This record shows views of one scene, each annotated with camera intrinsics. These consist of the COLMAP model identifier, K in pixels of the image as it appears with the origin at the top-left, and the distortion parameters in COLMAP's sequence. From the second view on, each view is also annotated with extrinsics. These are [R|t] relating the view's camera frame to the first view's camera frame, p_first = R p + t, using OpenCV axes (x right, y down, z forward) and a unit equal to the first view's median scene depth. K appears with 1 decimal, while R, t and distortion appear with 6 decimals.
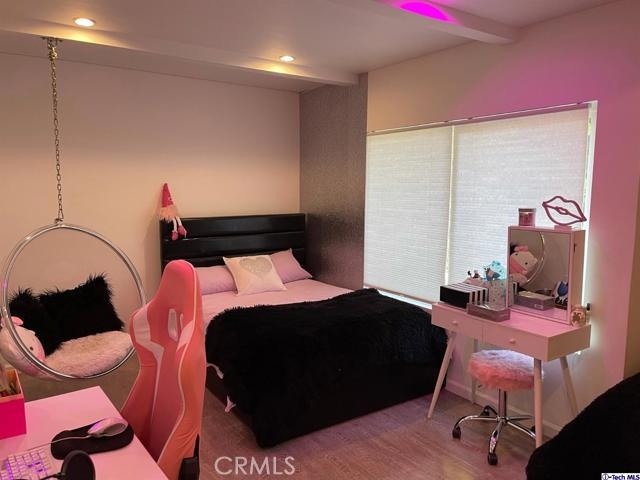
lens RADIAL K [[482.5, 0, 320.8], [0, 482.5, 240.9], [0, 0, 1]] dist [0.004979, 0.000399]
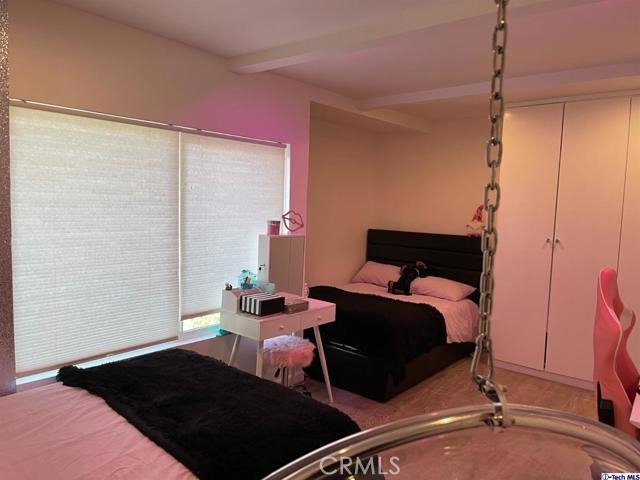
lens RADIAL K [[482.5, 0, 320.5], [0, 482.5, 238.0], [0, 0, 1]] dist [0.004979, 0.000399]
pose [[-0.277619, -0.087595, 0.956690, -0.695613], [0.074834, 0.990837, 0.112438, -0.134316], [-0.957772, 0.102808, -0.268520, 1.068408]]
